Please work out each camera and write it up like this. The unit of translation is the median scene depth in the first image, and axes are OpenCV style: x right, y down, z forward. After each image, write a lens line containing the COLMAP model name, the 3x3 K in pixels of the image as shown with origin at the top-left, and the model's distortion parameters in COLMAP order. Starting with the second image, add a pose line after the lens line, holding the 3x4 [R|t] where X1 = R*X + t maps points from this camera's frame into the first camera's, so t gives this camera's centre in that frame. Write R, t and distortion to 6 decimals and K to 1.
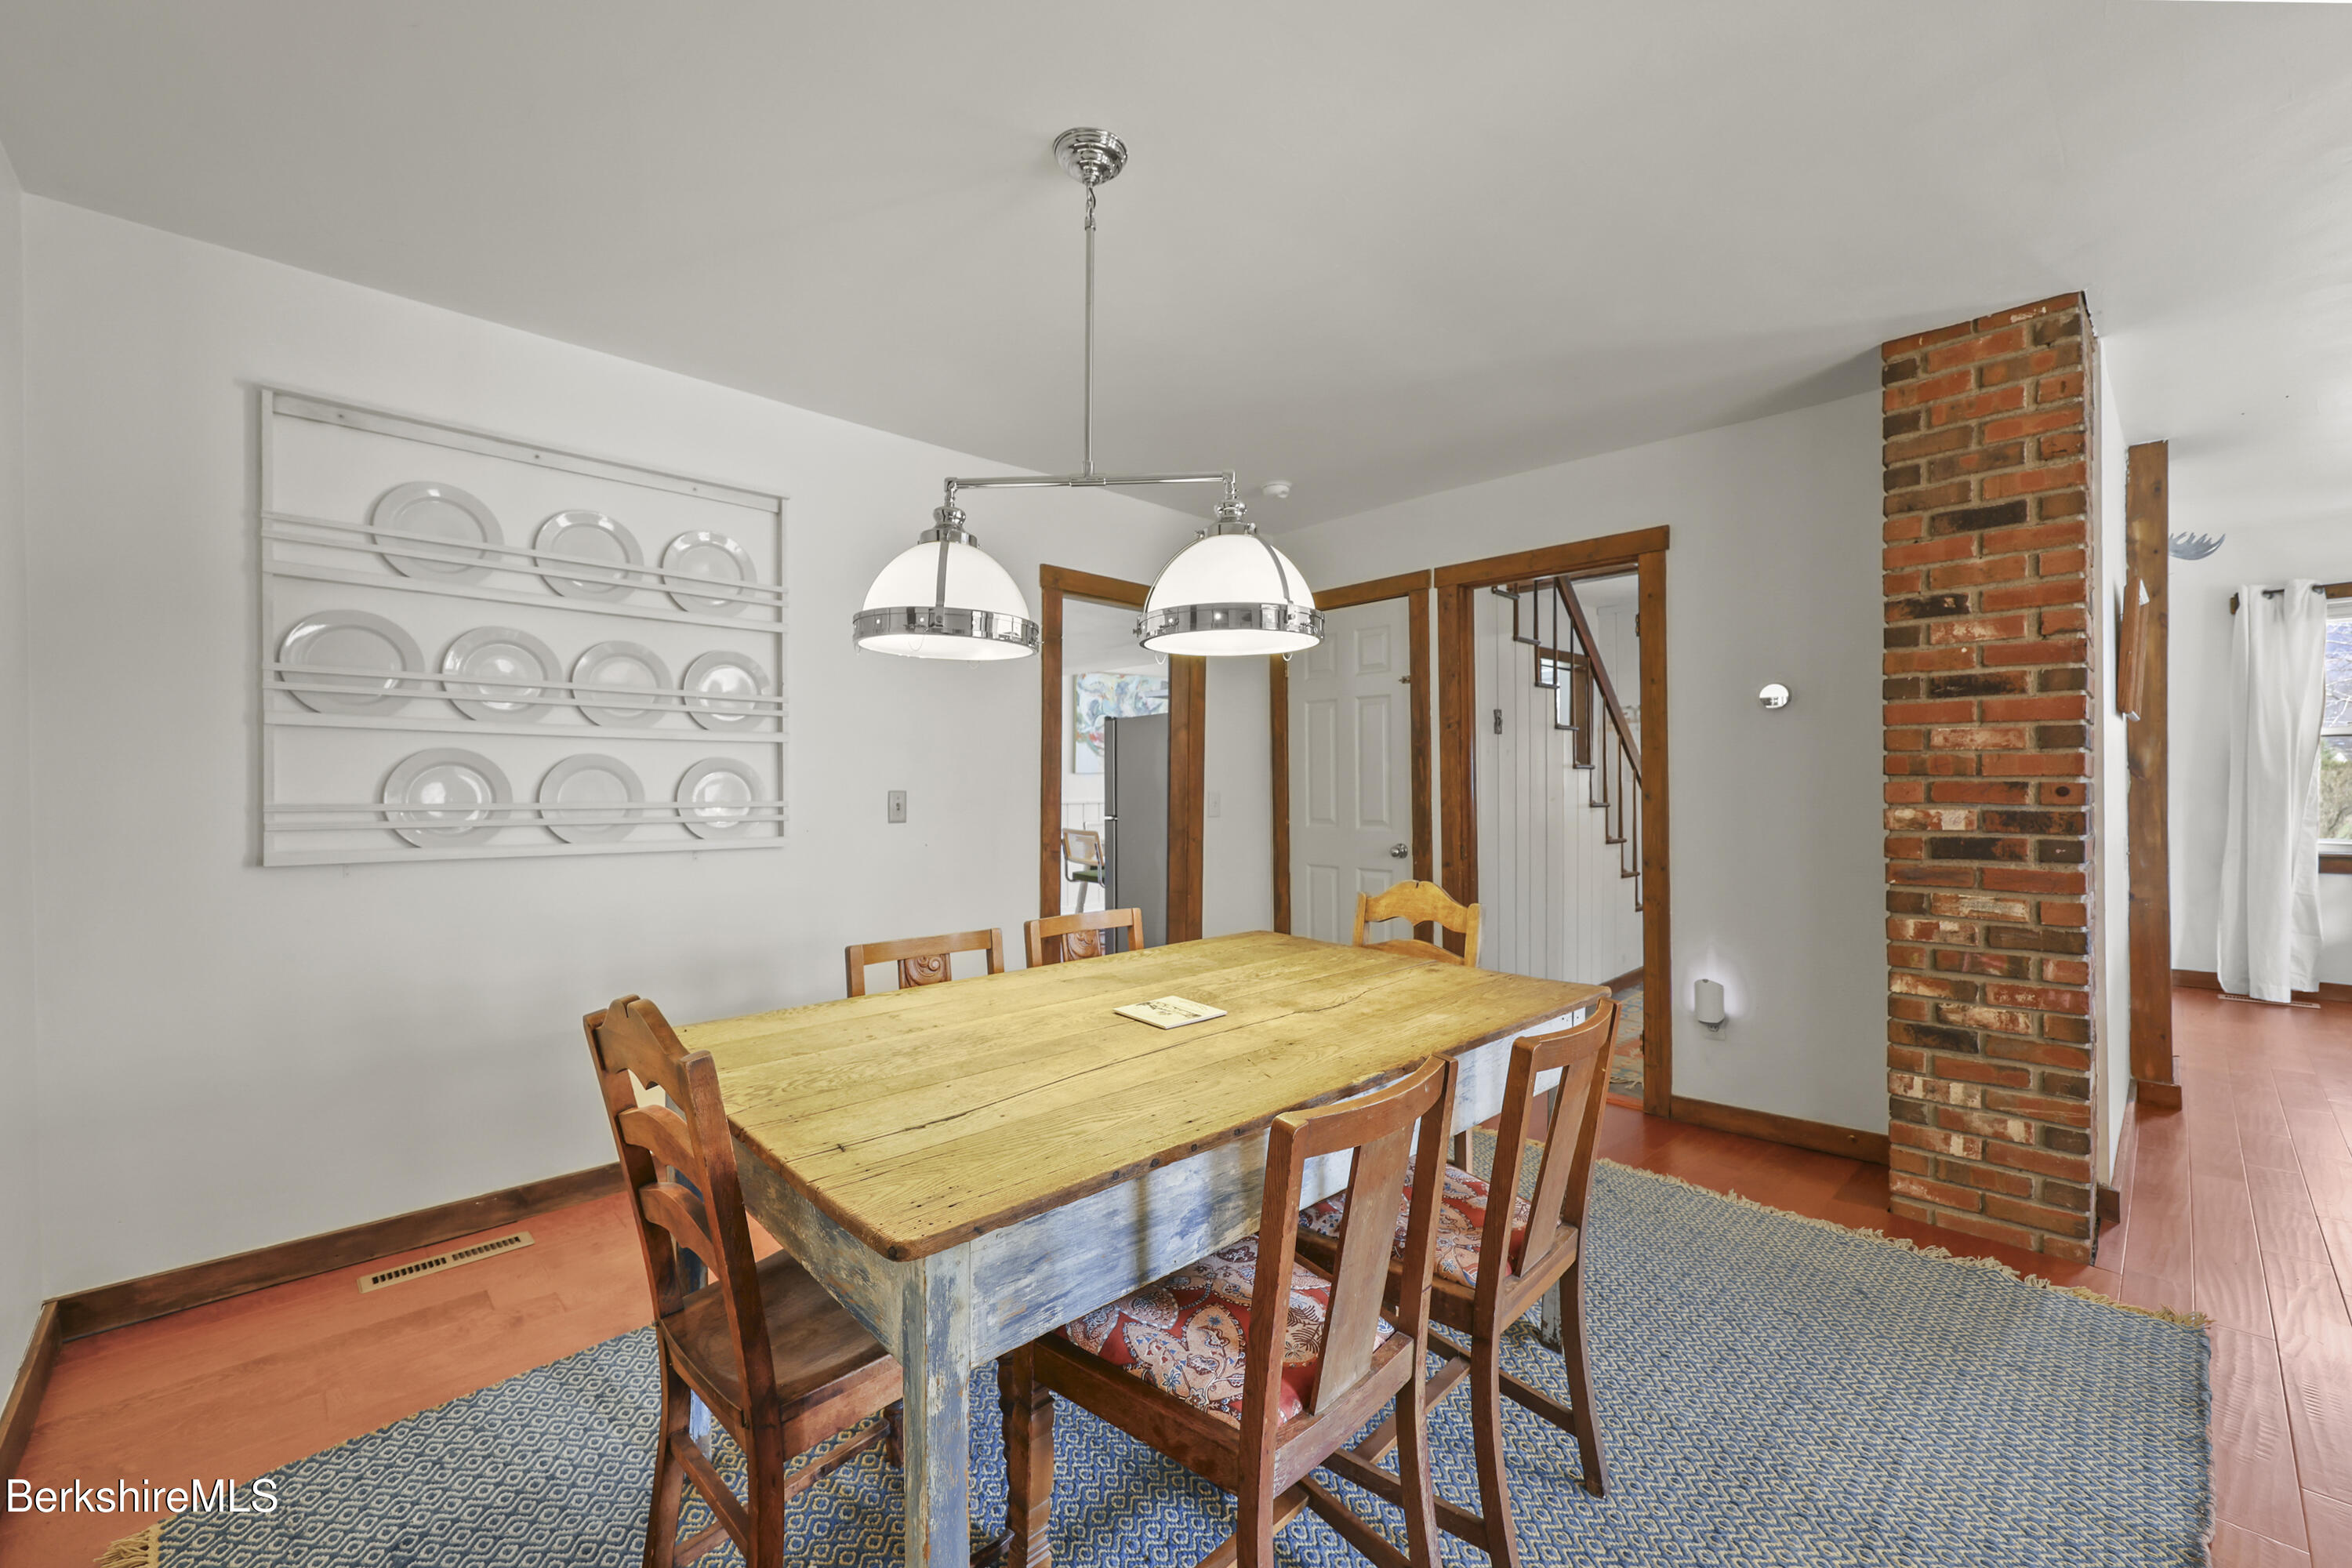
lens RADIAL K [[951.1, 0, 1181.8], [0, 951.1, 789.5], [0, 0, 1]] dist [-0.001133, -0.000097]
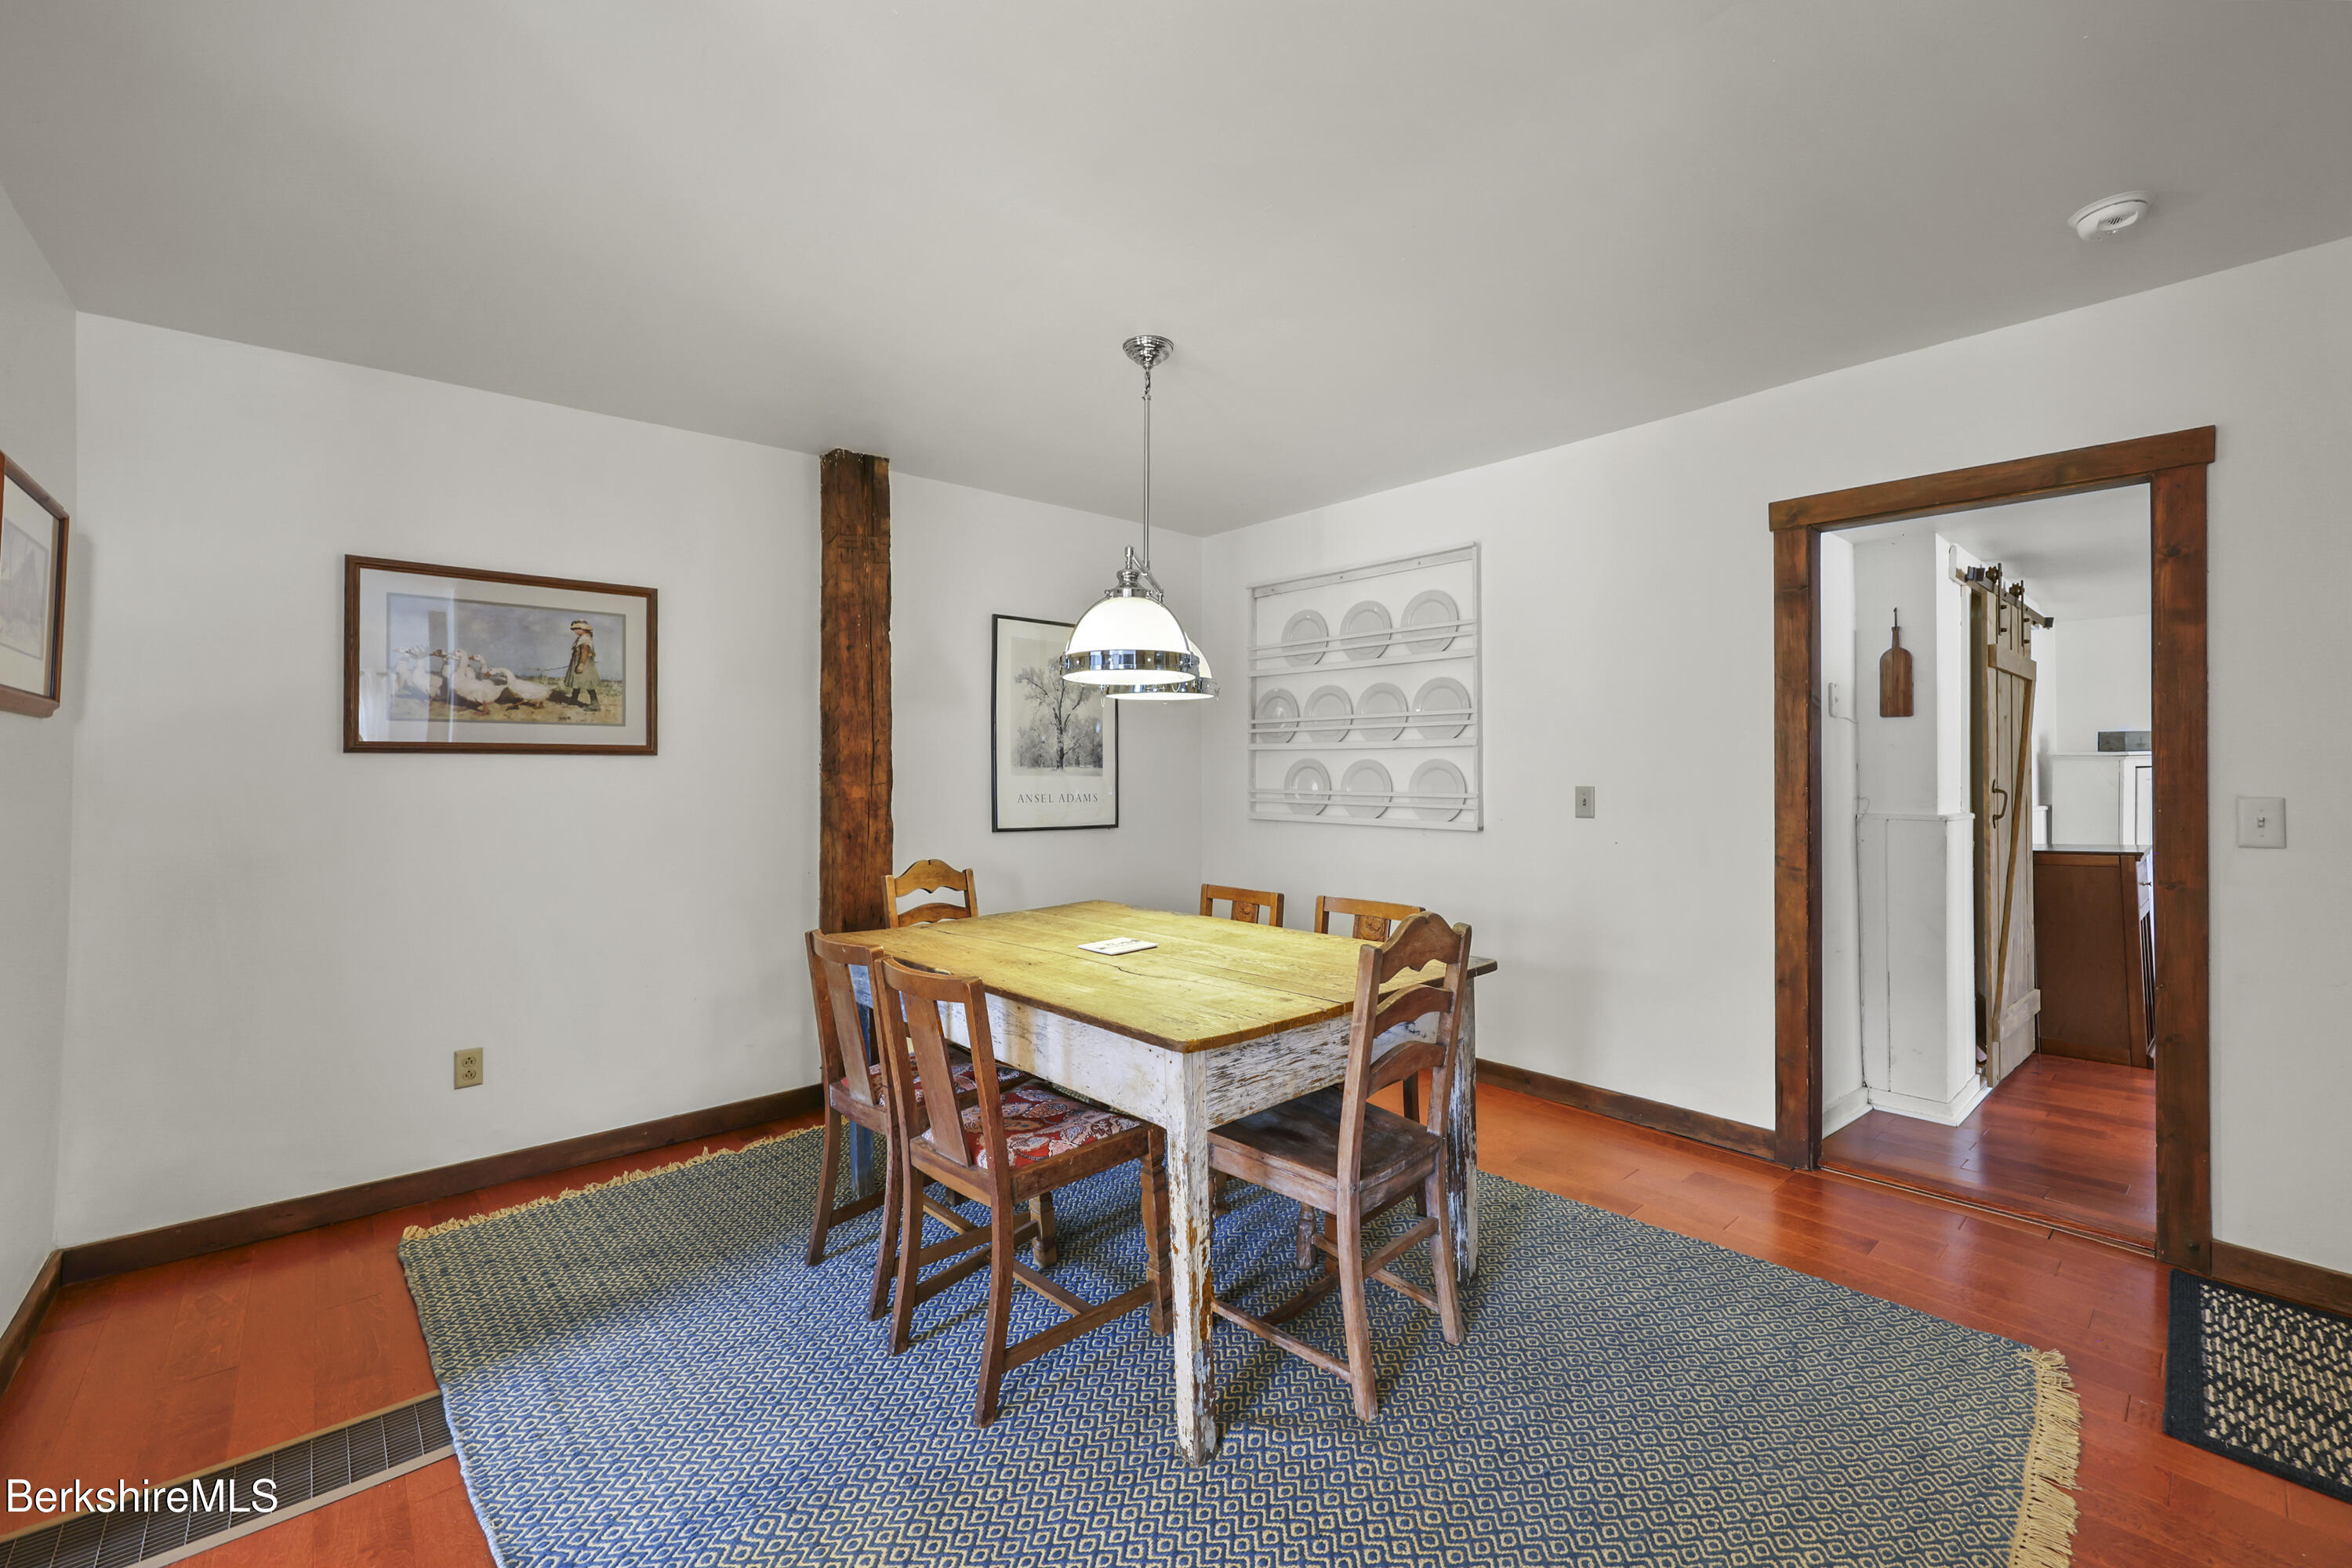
lens RADIAL K [[970.5, 0, 1186.1], [0, 970.5, 774.0], [0, 0, 1]] dist [0.002209, 0.000782]
pose [[-0.010912, -0.002355, -0.999938, 1.017021], [-0.004629, 0.999987, -0.002304, -0.010053], [0.999930, 0.004603, -0.010923, 0.780929]]
